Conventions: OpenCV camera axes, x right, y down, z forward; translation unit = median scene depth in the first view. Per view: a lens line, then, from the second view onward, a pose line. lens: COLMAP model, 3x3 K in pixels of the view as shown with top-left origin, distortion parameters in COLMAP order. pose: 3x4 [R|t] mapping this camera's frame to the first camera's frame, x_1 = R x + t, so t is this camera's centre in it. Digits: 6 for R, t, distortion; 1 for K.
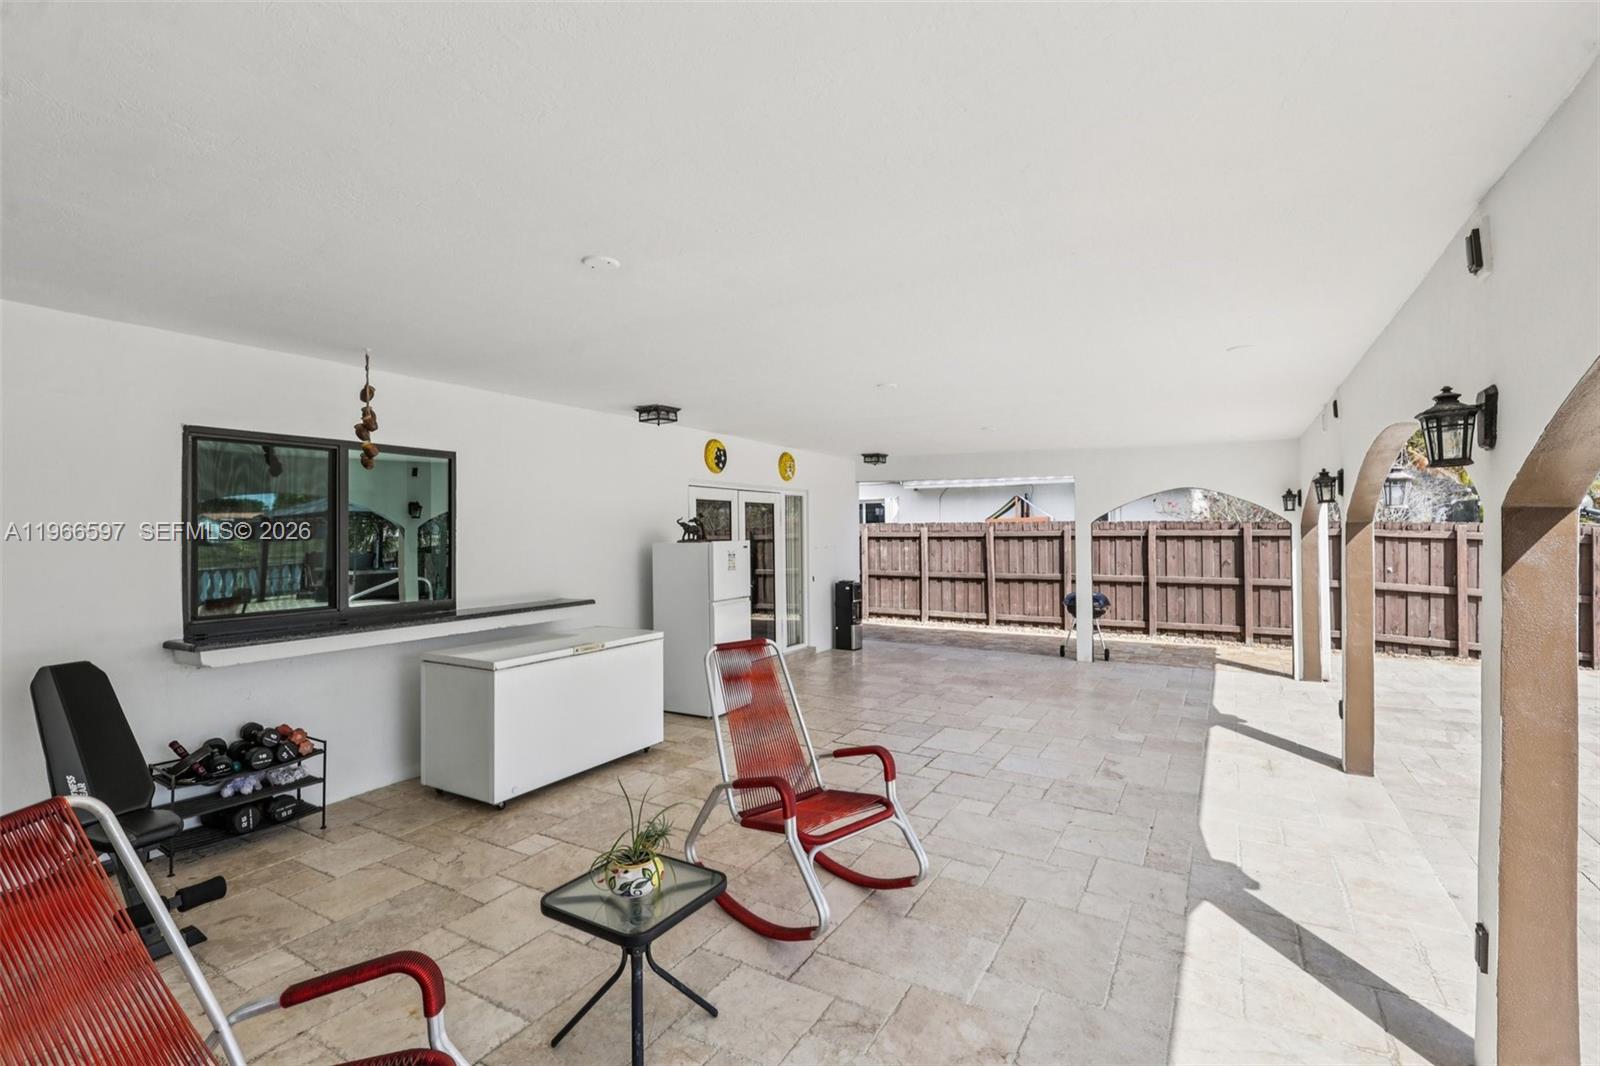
lens RADIAL K [[775.6, 0, 802.1], [0, 775.6, 535.6], [0, 0, 1]] dist [-0.028921, -0.001437]
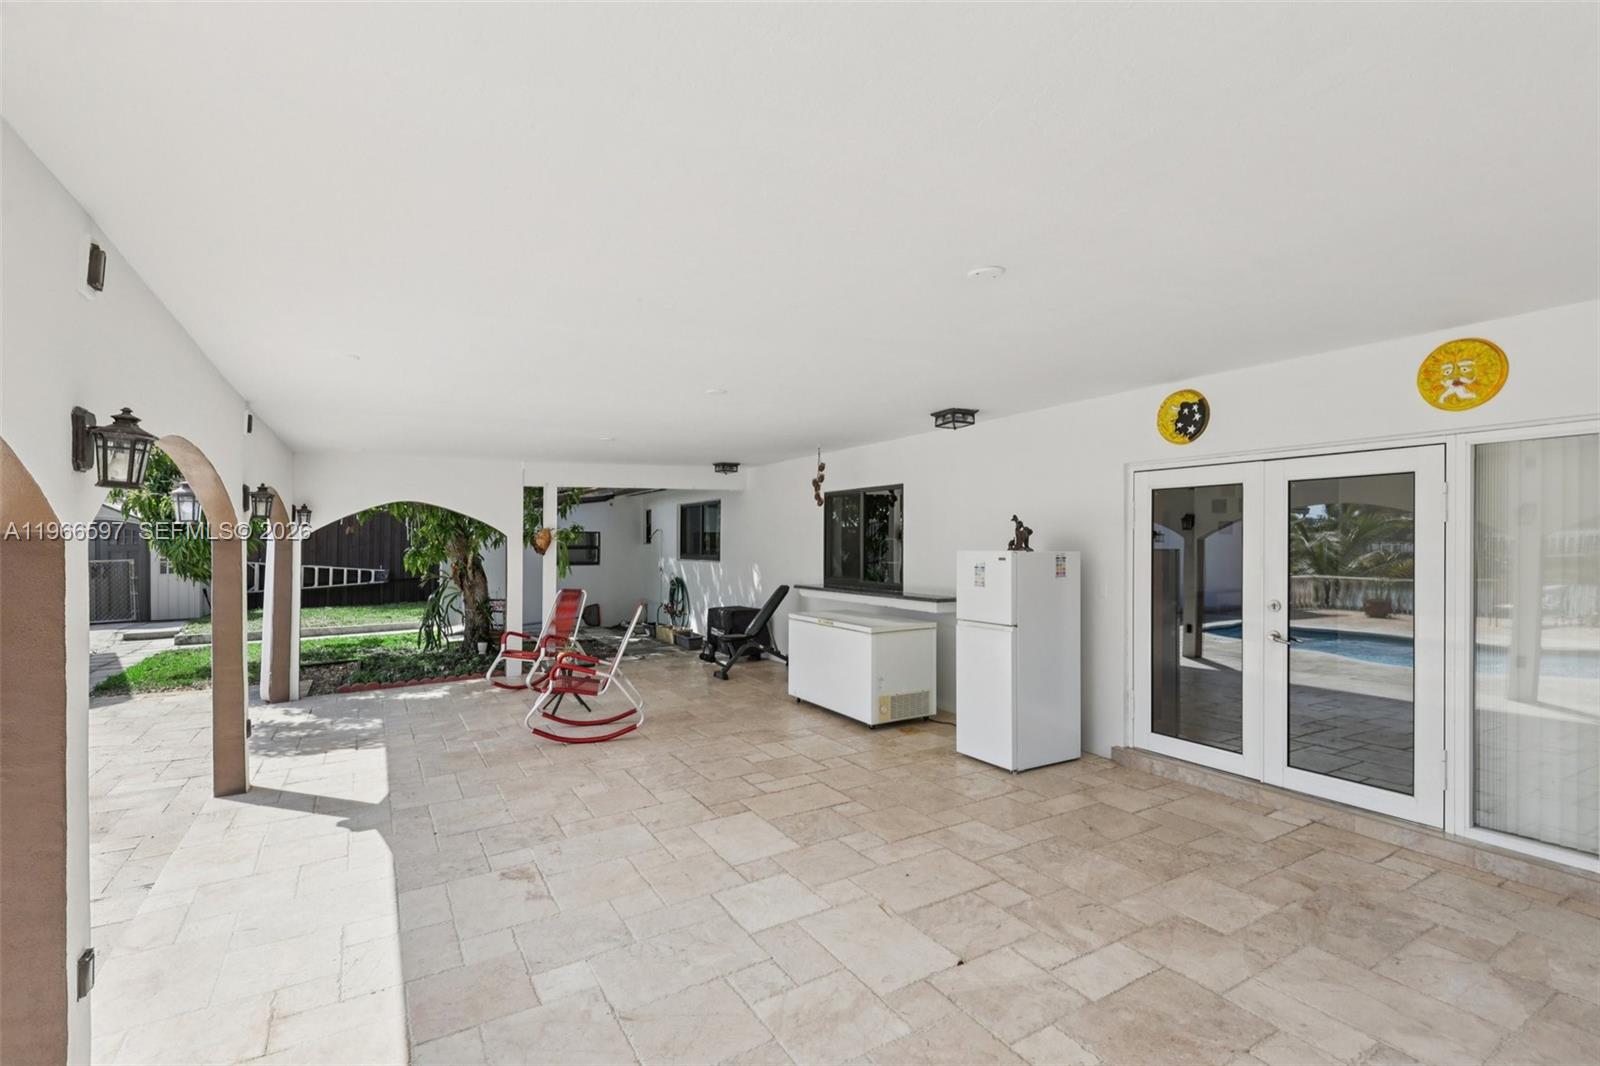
lens RADIAL K [[775.6, 0, 802.1], [0, 775.6, 535.6], [0, 0, 1]] dist [-0.028921, -0.001437]
pose [[-0.528903, 0.002596, -0.848678, 0.879440], [0.004968, 0.999988, -0.000037, -0.011657], [0.848668, -0.004236, -0.528909, 1.617482]]
